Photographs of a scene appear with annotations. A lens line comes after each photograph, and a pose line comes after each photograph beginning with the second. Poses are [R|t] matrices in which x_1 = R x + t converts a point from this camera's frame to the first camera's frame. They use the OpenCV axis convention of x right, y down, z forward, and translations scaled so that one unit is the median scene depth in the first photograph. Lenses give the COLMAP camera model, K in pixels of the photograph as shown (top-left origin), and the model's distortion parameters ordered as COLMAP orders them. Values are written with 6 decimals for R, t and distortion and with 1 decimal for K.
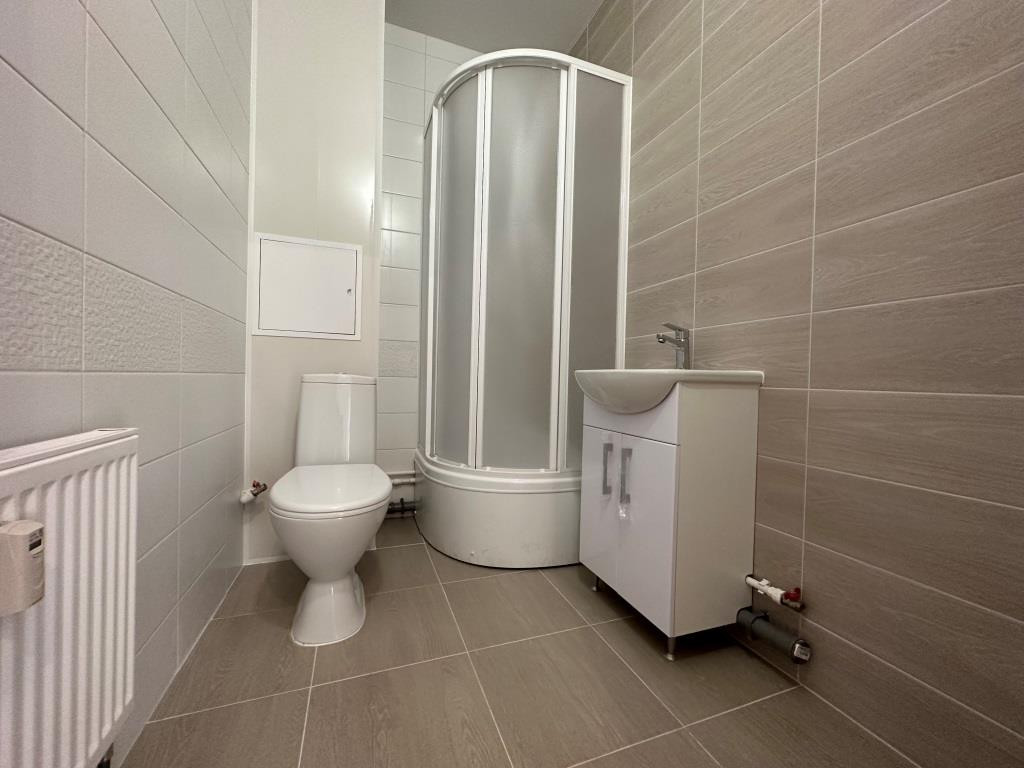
lens RADIAL K [[409.1, 0, 511.9], [0, 409.1, 383.3], [0, 0, 1]] dist [0.000237, 0.000684]
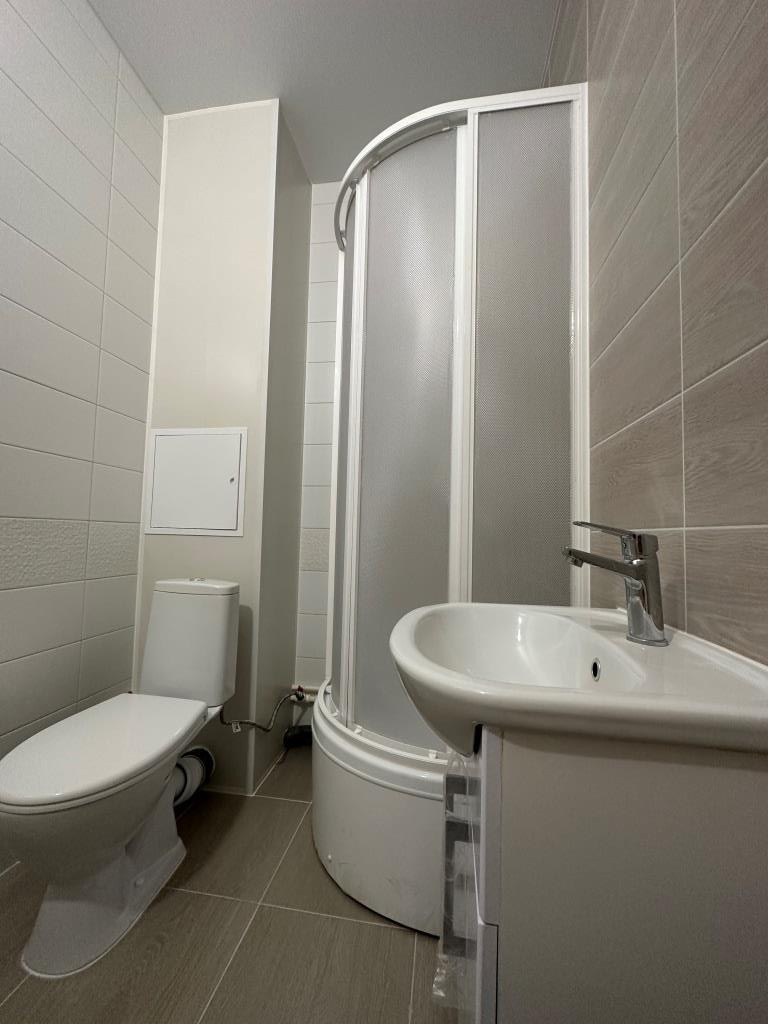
lens RADIAL K [[409.1, 0, 382.1], [0, 409.1, 510.5], [0, 0, 1]] dist [0.000237, 0.000684]
pose [[0.870422, -0.031351, -0.491307, 0.394352], [-0.010333, 0.996587, -0.081900, -0.117931], [0.492197, 0.076364, 0.867128, 0.511898]]
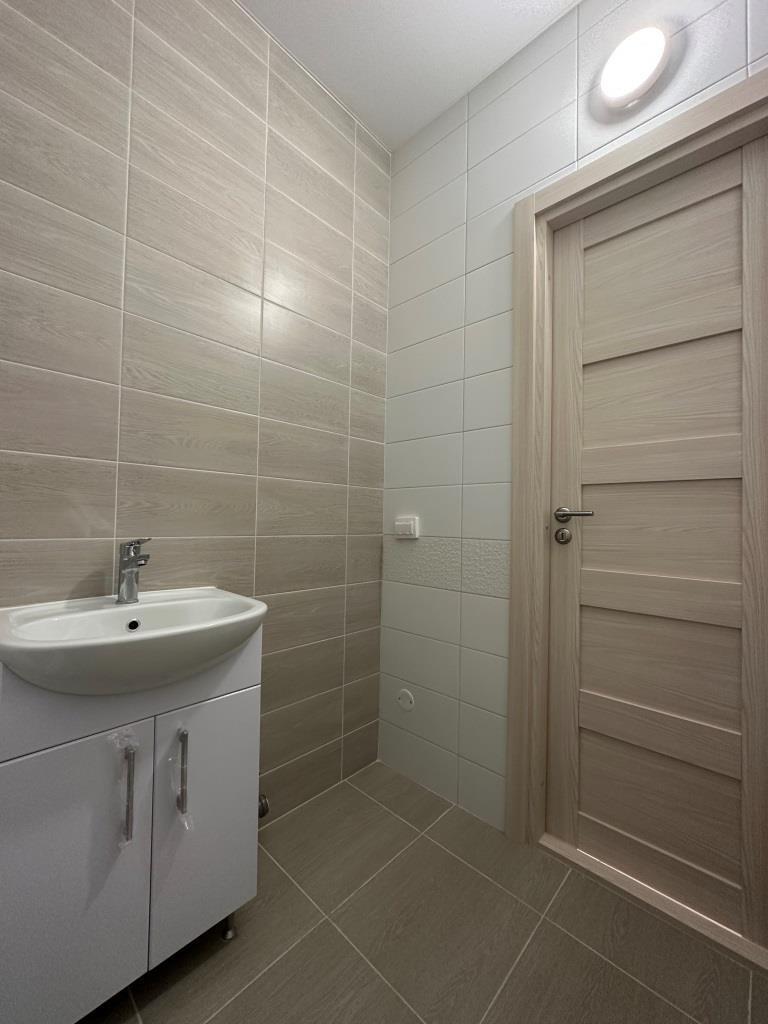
lens RADIAL K [[409.1, 0, 385.8], [0, 409.1, 511.0], [0, 0, 1]] dist [0.000237, 0.000684]
pose [[-0.439982, -0.016738, 0.897851, -0.441943], [-0.023024, 0.999708, 0.007354, -0.204507], [-0.897711, -0.017436, -0.440239, 0.913003]]
